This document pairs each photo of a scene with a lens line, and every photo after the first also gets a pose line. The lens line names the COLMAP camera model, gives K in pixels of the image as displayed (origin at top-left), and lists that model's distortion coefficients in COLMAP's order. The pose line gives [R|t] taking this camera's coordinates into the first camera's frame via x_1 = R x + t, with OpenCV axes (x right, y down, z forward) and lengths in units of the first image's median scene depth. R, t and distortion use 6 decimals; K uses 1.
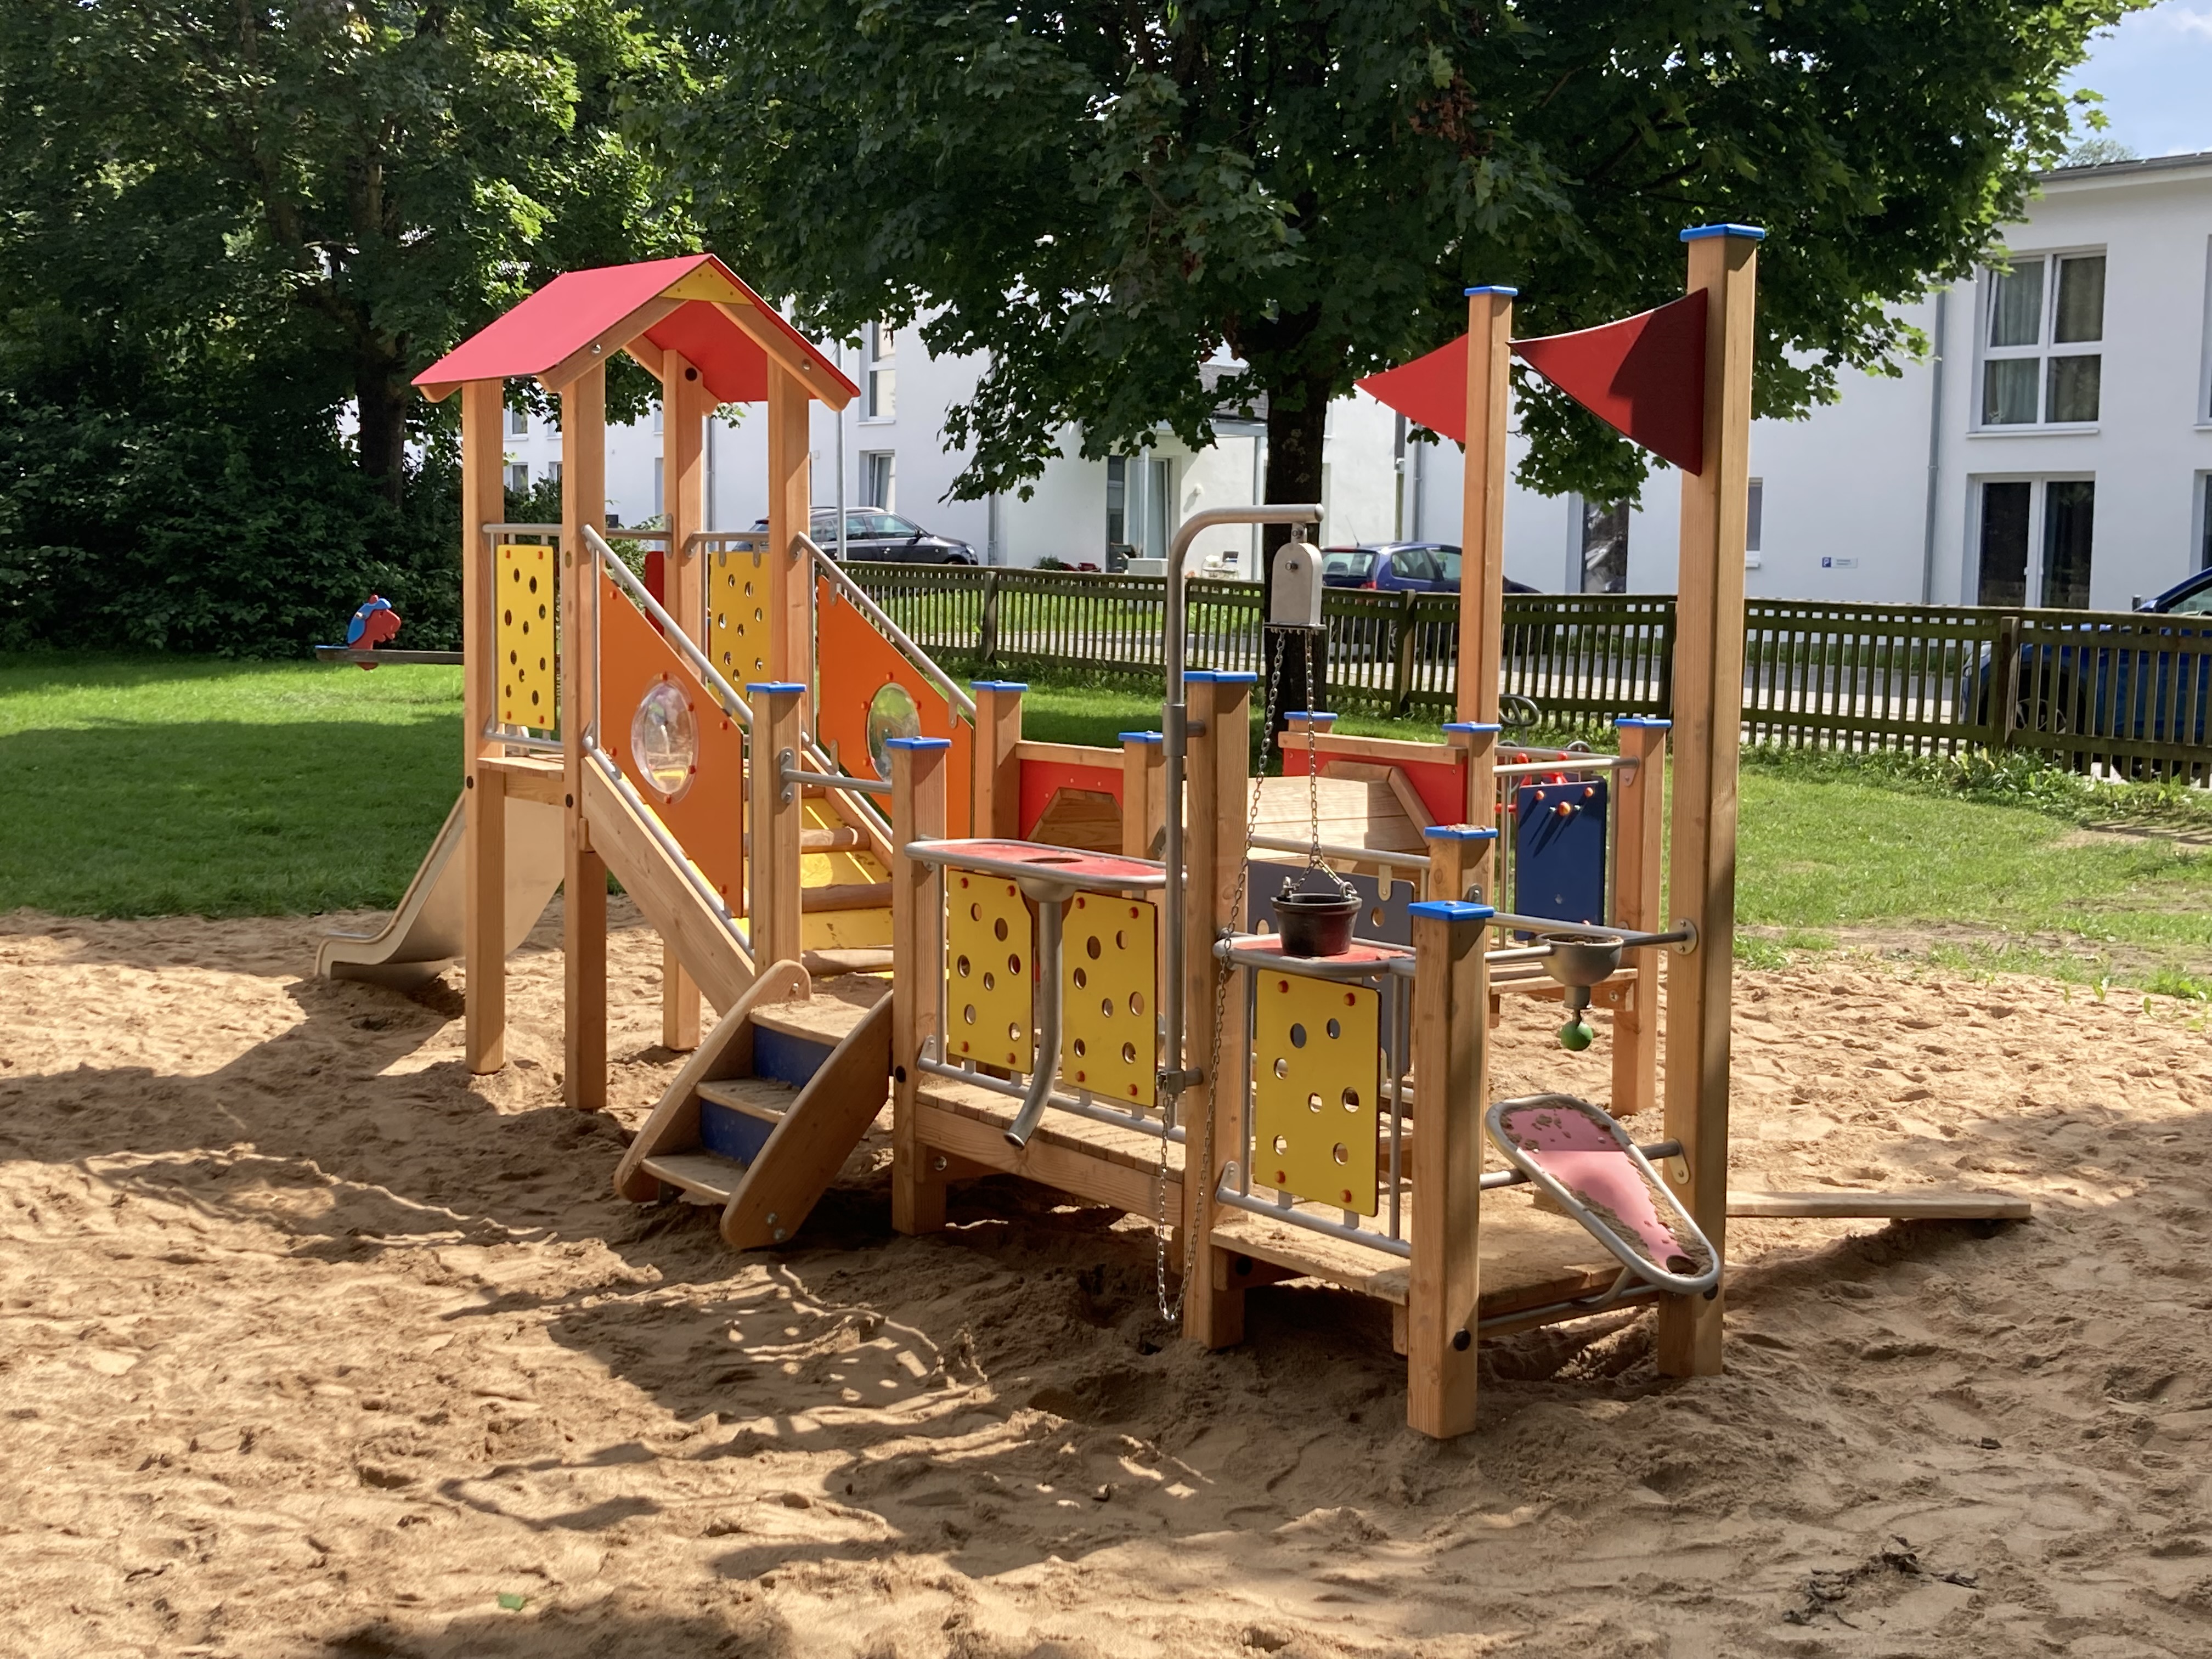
lens RADIAL K [[2725.0, 0, 1106.0], [0, 2725.0, 829.5], [0, 0, 1]] dist [0.092086, -0.389761]
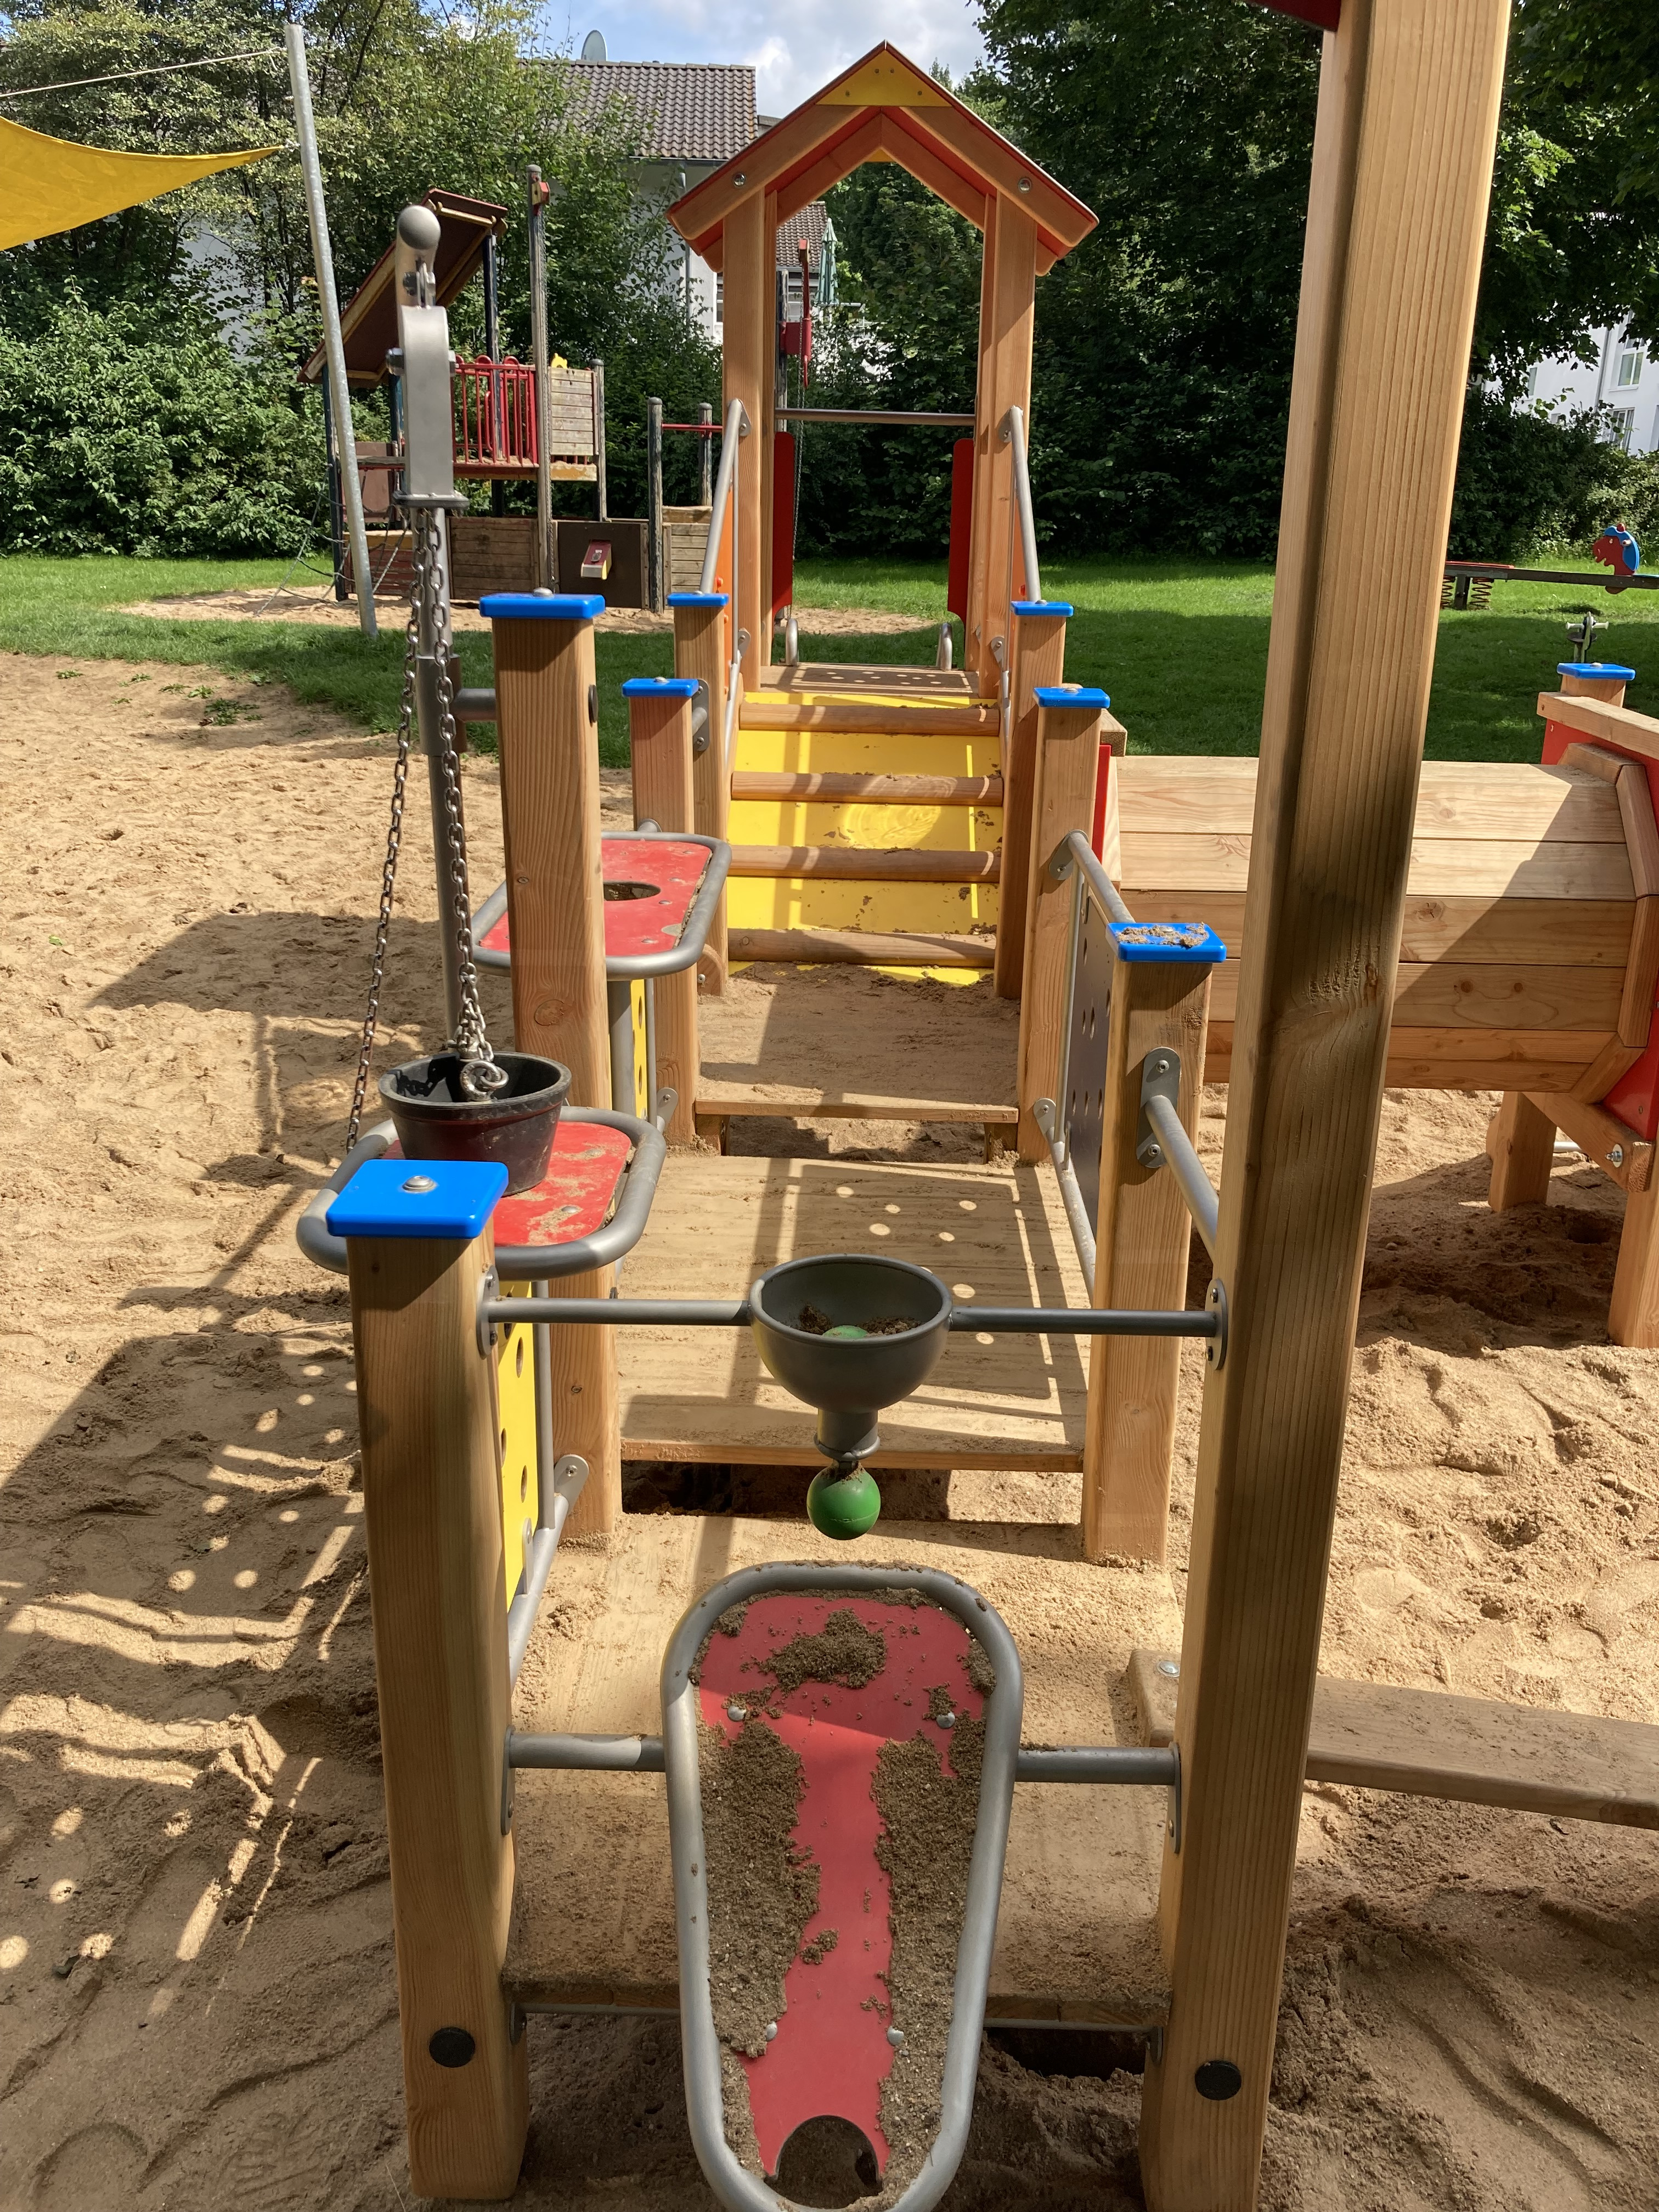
lens RADIAL K [[1756.6, 0, 828.7], [0, 1756.6, 1102.2], [0, 0, 1]] dist [0.001209, 0.000859]
pose [[0.765597, 0.210391, -0.607945, 0.262950], [-0.063623, 0.965140, 0.253885, -0.046345], [0.640167, -0.155694, 0.752294, 0.657258]]
